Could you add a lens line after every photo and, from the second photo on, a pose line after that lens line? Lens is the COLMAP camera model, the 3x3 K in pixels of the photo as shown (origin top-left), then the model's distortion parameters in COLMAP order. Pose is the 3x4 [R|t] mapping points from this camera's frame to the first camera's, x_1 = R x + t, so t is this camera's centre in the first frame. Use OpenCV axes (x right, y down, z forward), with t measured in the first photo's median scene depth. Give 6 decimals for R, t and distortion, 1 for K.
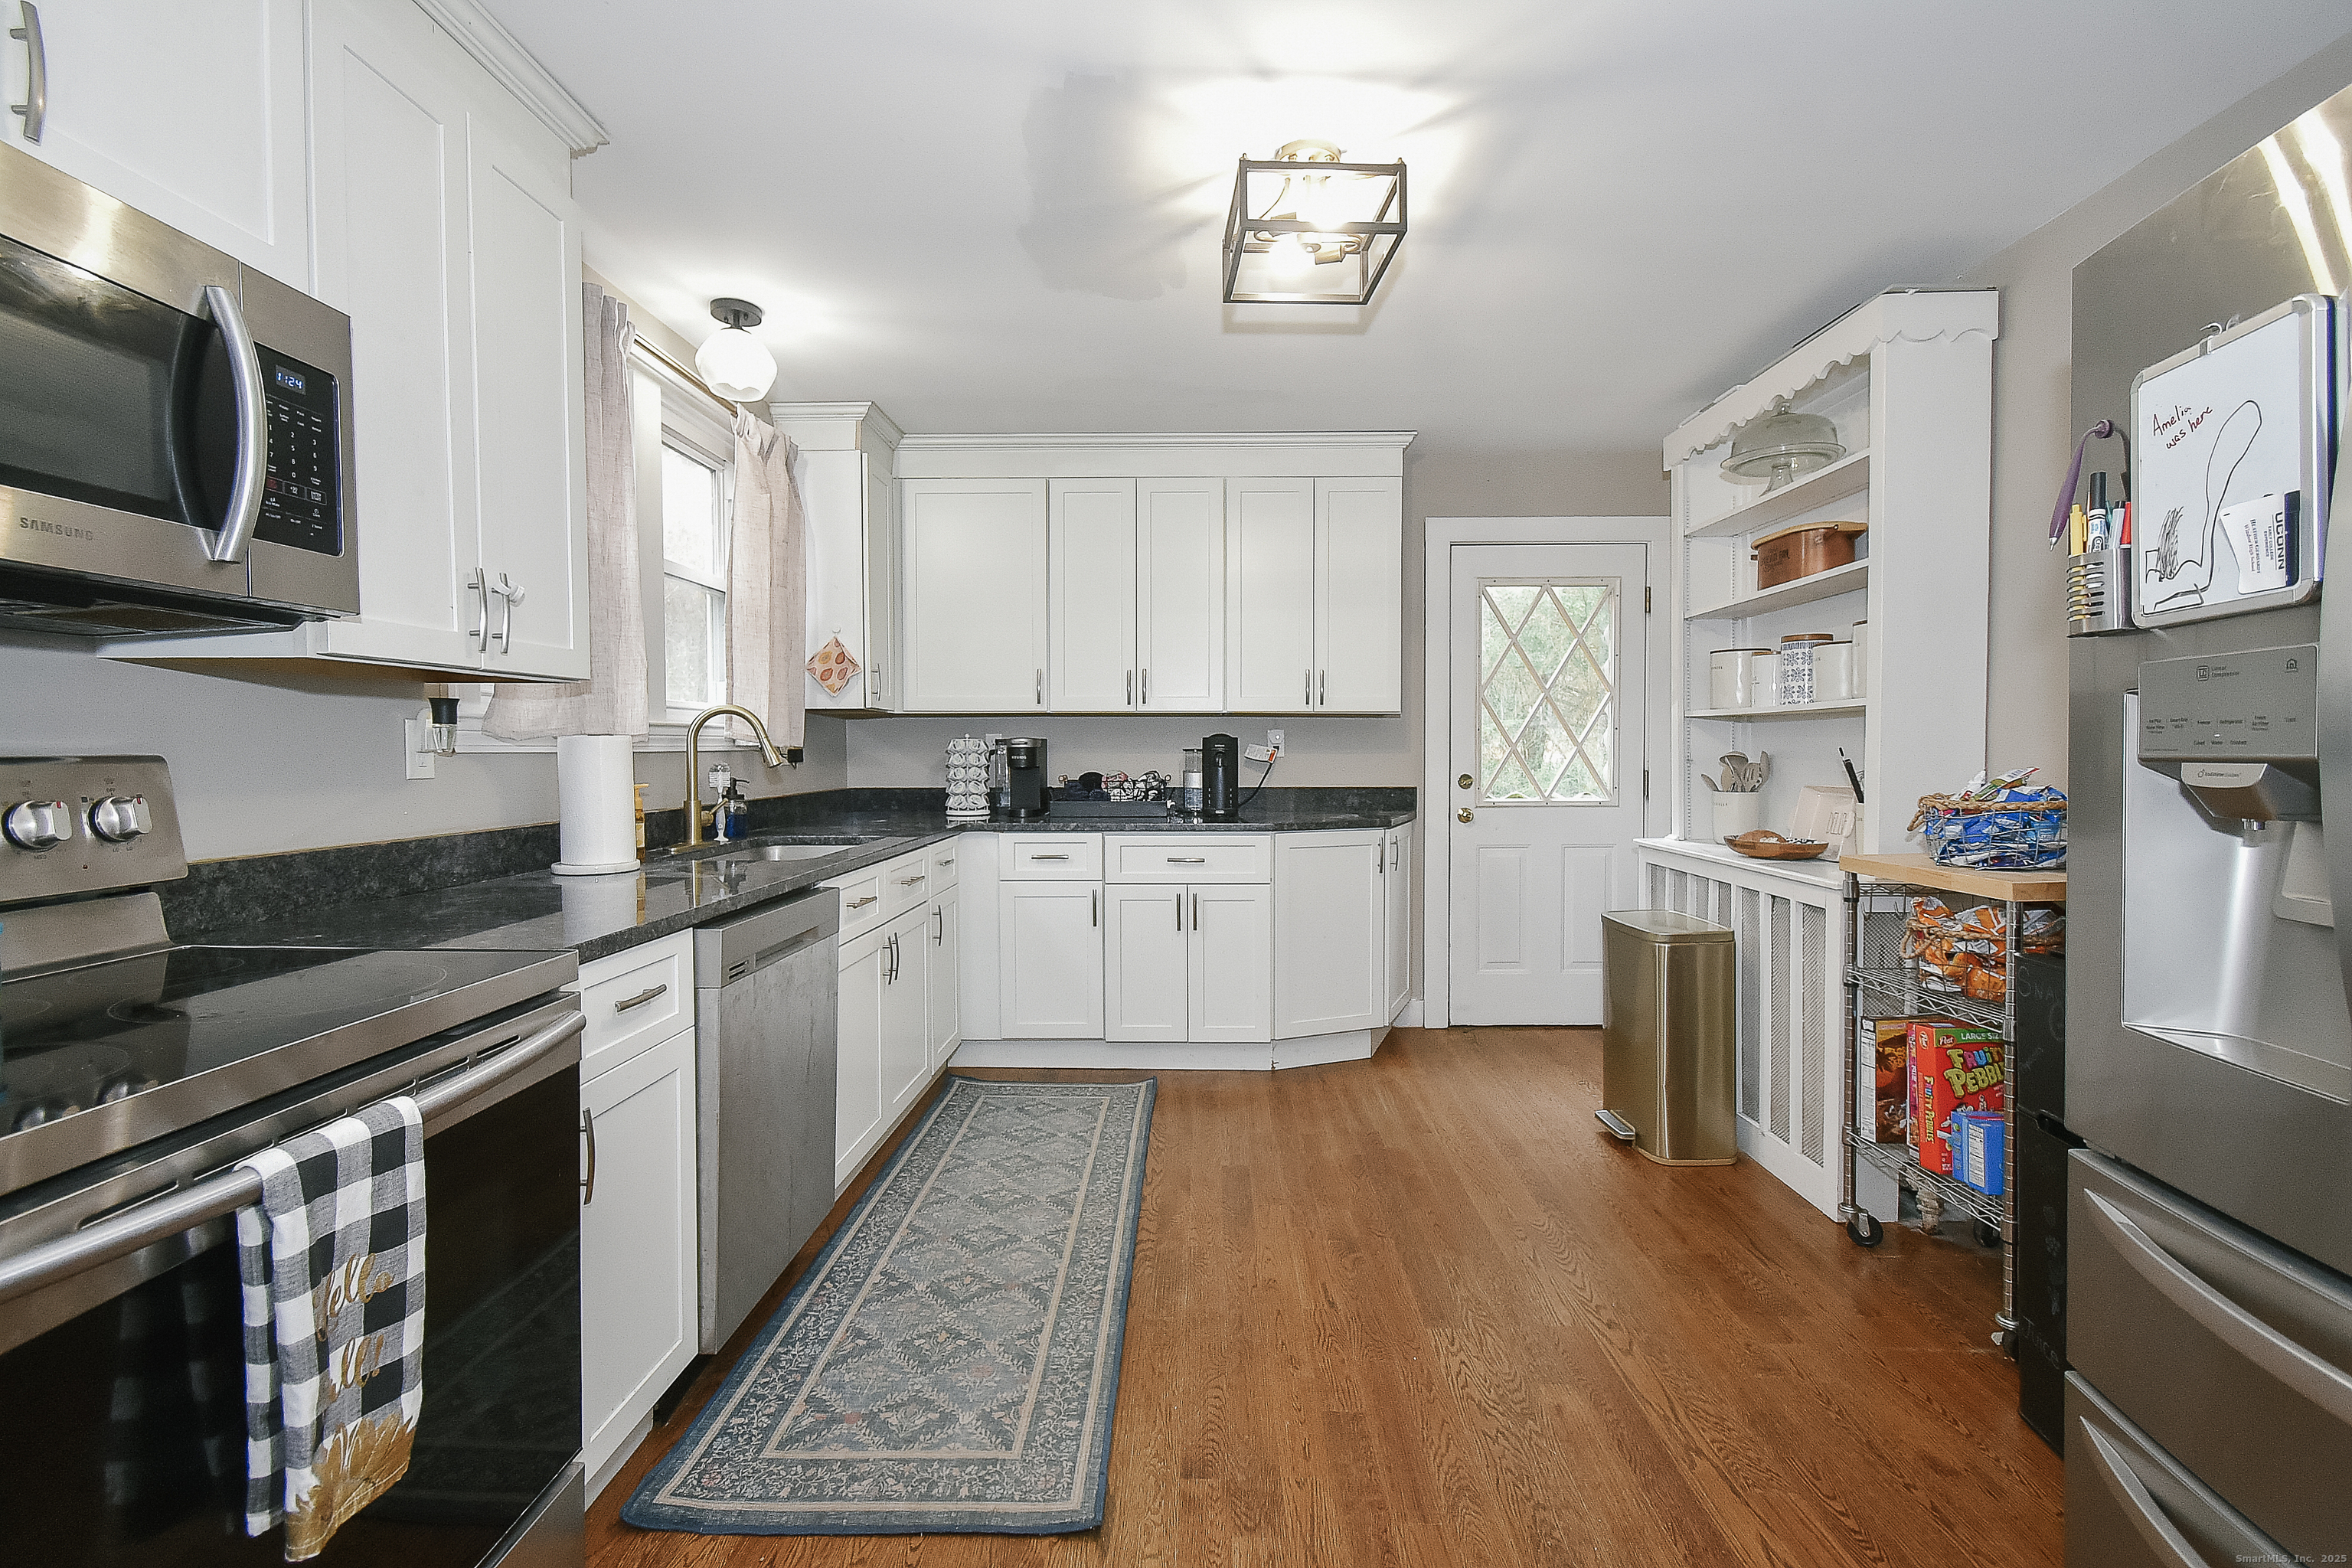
lens RADIAL K [[1056.4, 0, 1161.3], [0, 1056.4, 779.1], [0, 0, 1]] dist [-0.001422, -0.003477]
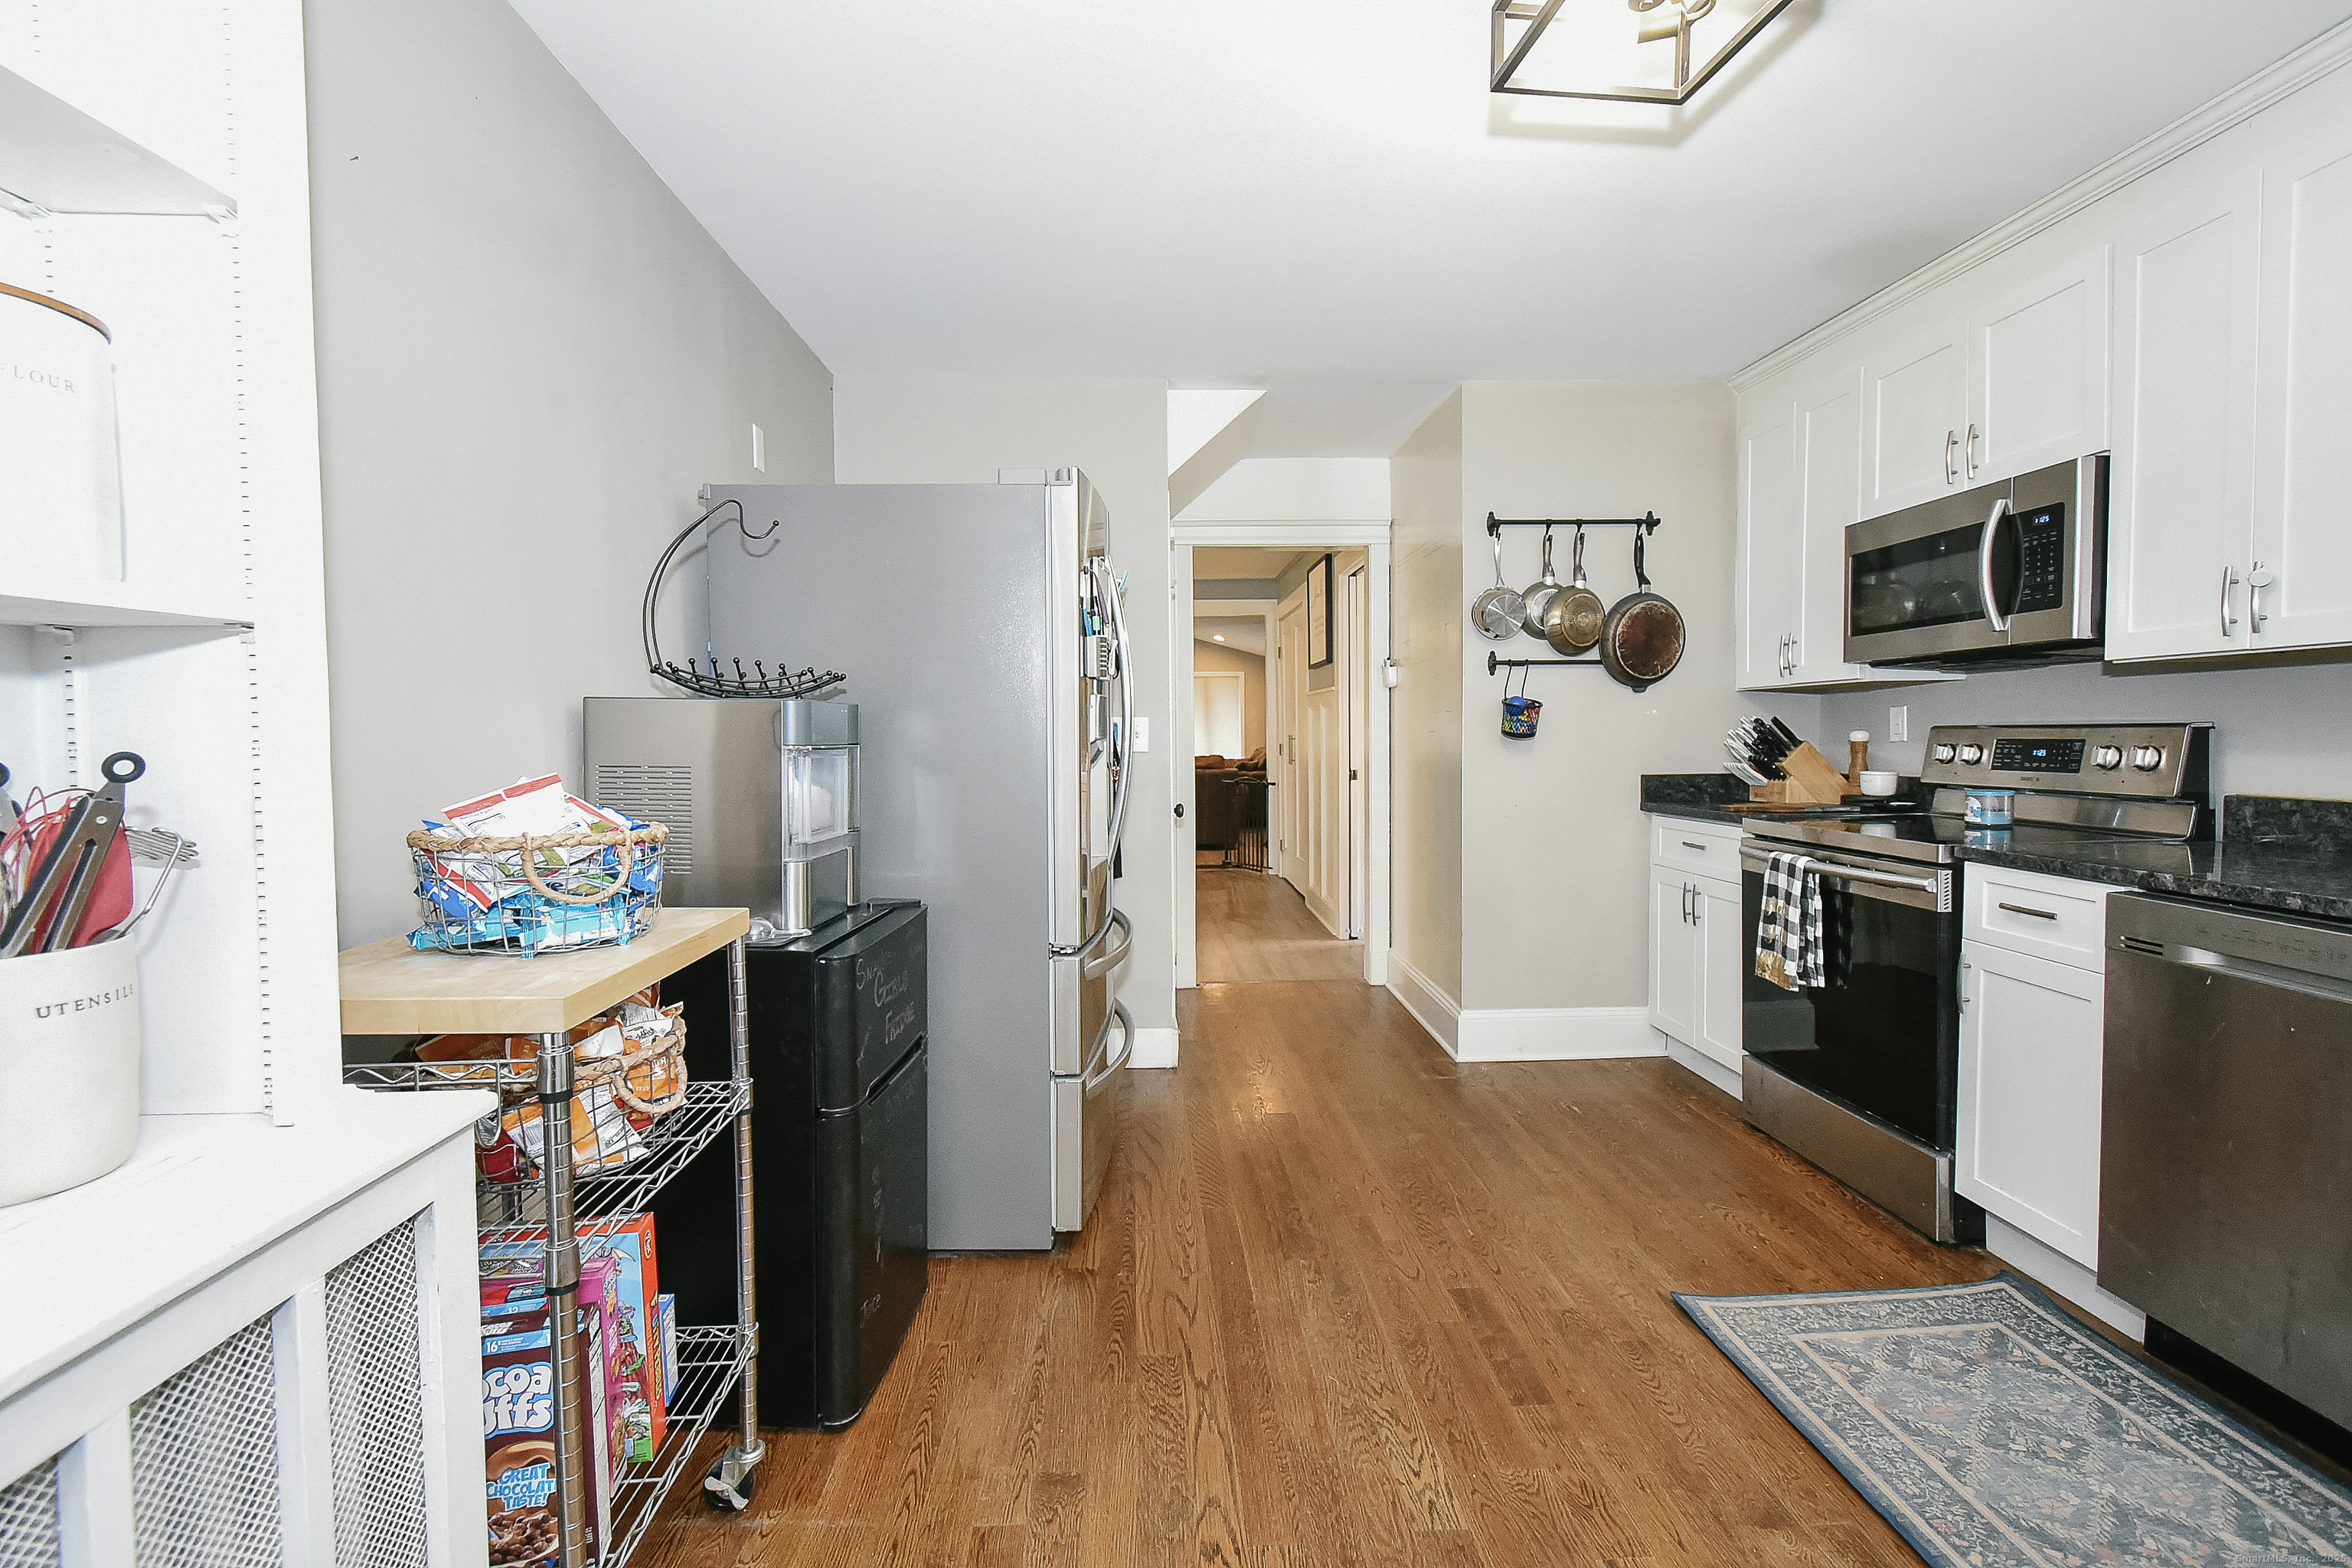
lens RADIAL K [[1056.4, 0, 1155.9], [0, 1056.4, 781.7], [0, 0, 1]] dist [-0.001422, -0.003477]
pose [[-0.998157, 0.018145, -0.057900, 0.527657], [0.013657, 0.996939, 0.076987, -0.054954], [0.059119, 0.076054, -0.995350, 1.769106]]
